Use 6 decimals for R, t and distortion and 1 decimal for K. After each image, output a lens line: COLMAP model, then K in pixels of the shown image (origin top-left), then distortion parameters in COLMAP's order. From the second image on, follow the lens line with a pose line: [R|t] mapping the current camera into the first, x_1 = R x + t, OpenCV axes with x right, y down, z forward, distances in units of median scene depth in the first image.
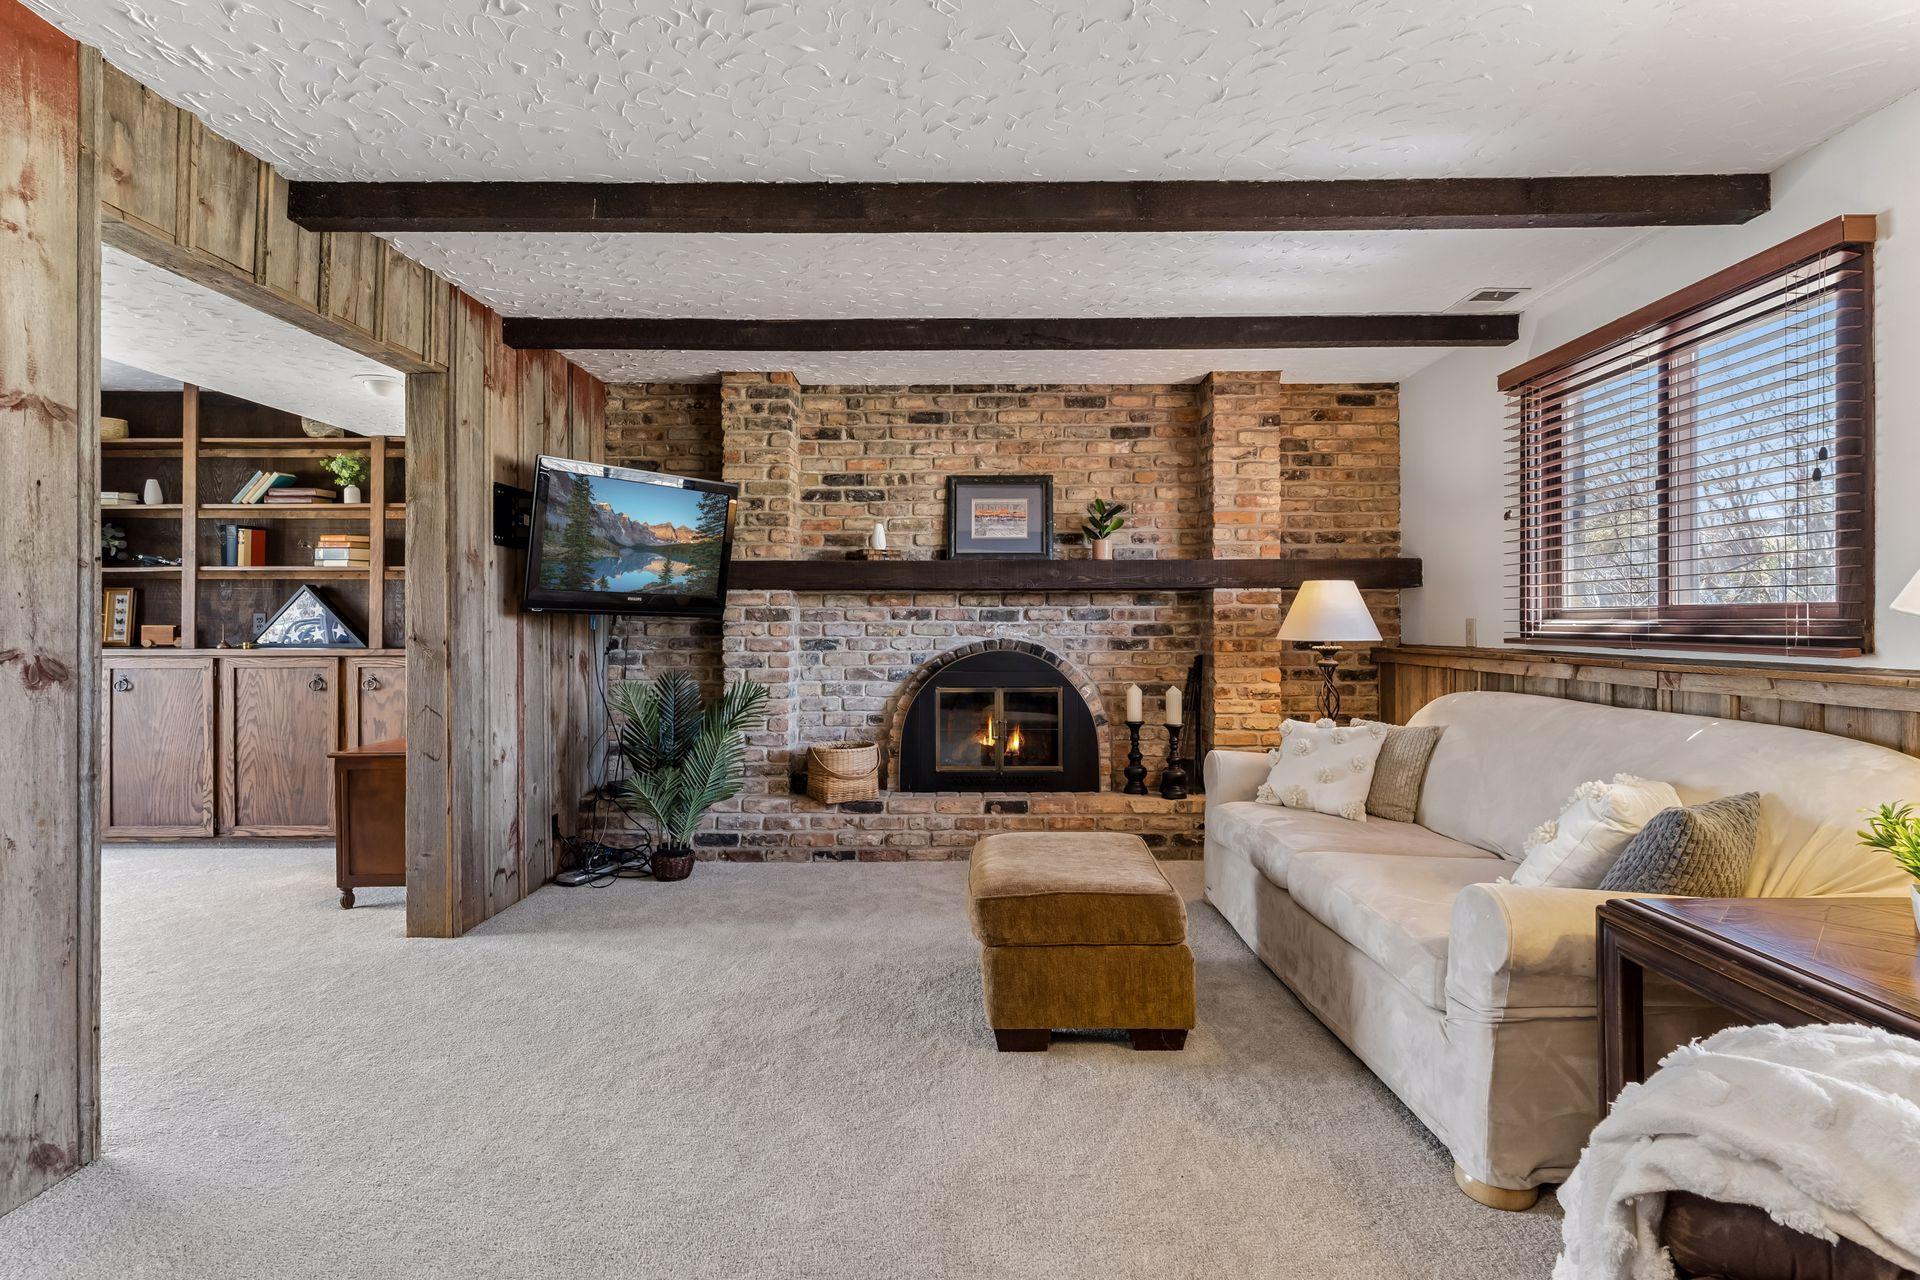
lens RADIAL K [[987.3, 0, 967.8], [0, 987.3, 625.6], [0, 0, 1]] dist [0.004585, 0.000715]
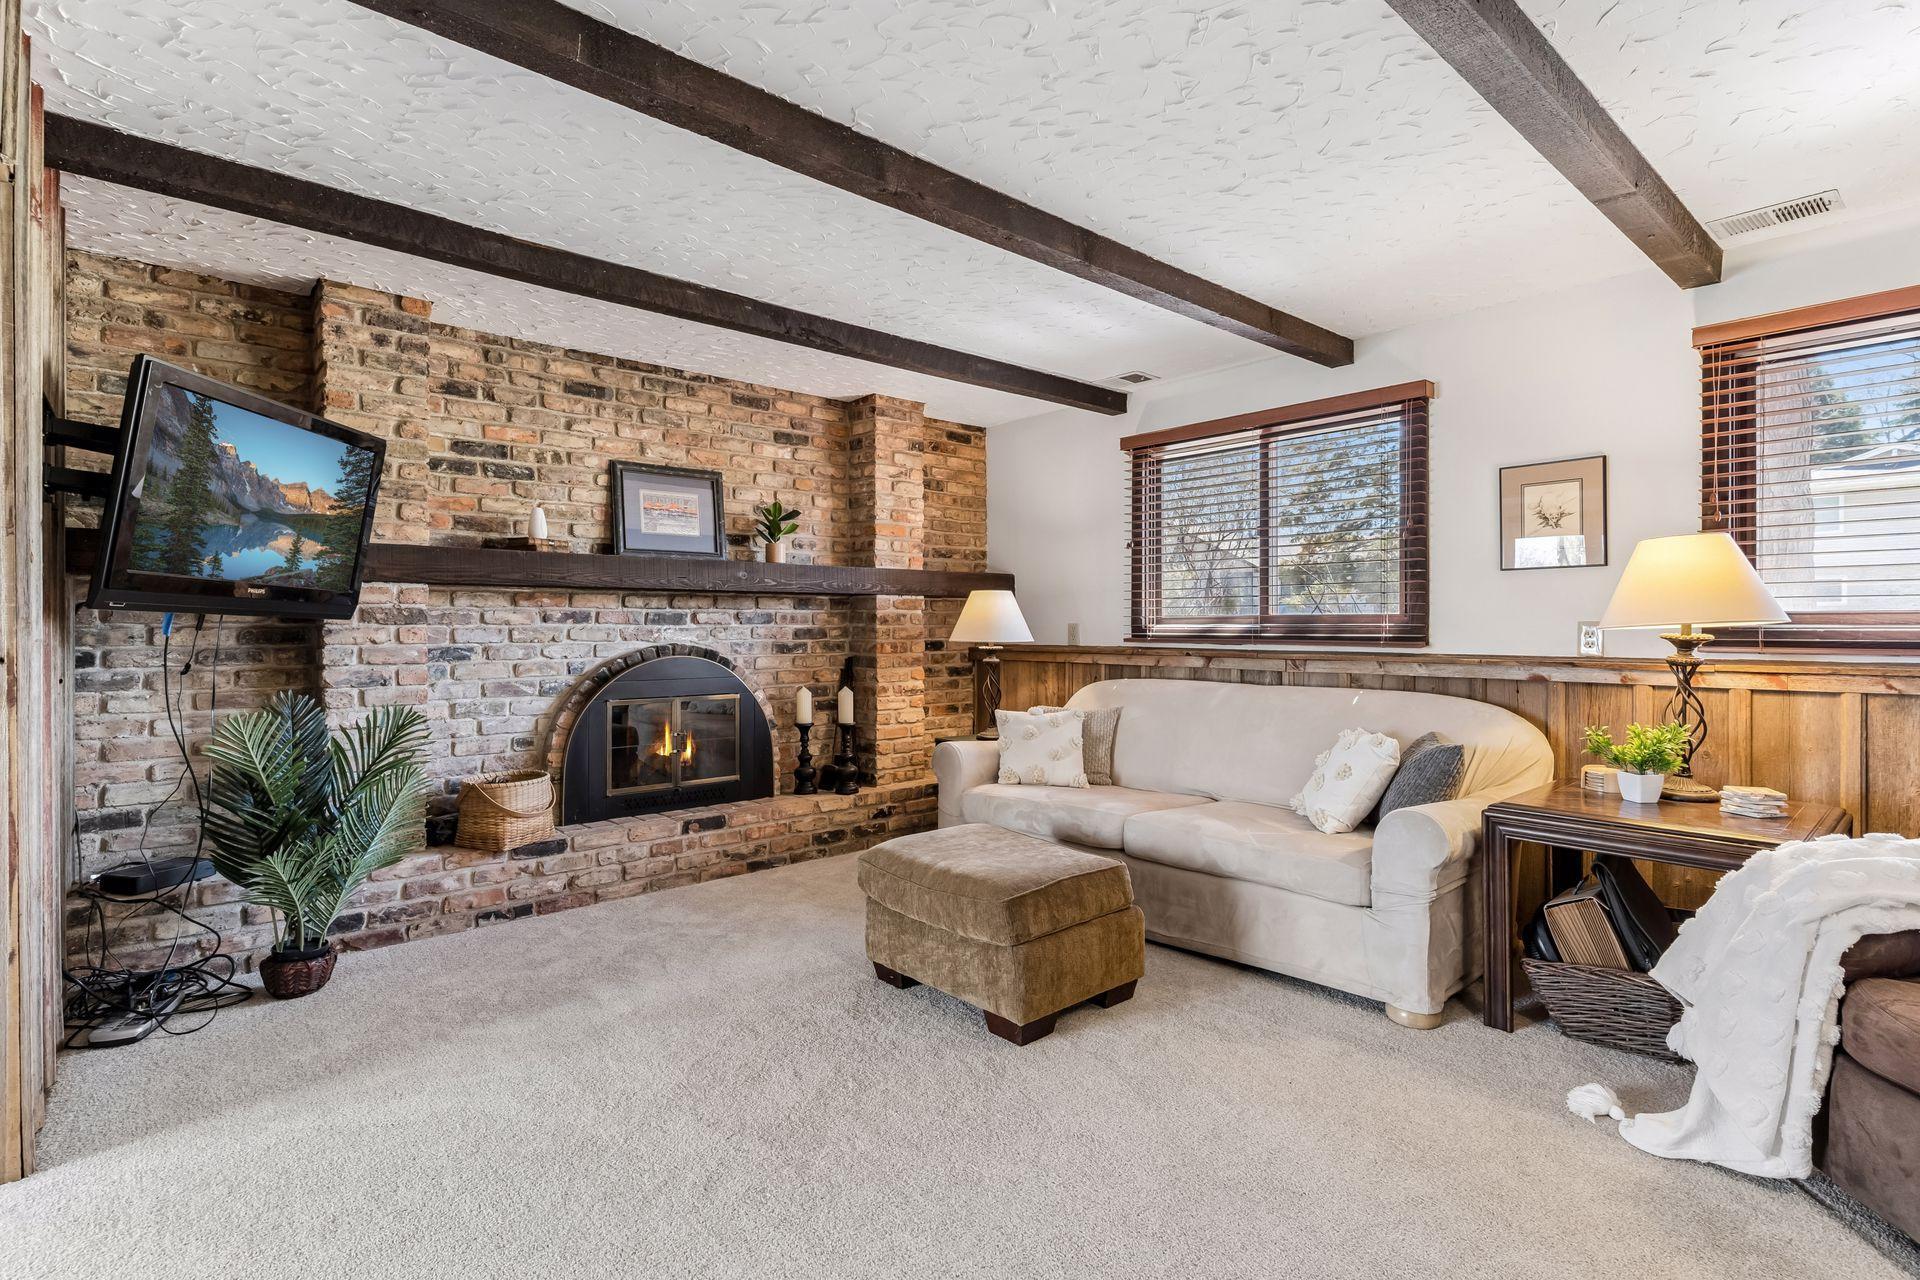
lens RADIAL K [[931.8, 0, 960.1], [0, 931.8, 630.4], [0, 0, 1]] dist [0.003610, -0.000530]
pose [[0.743152, -0.001935, 0.669120, -0.359596], [0.001961, 0.999998, 0.000714, 0.000732], [-0.669120, 0.000781, 0.743154, 0.179143]]
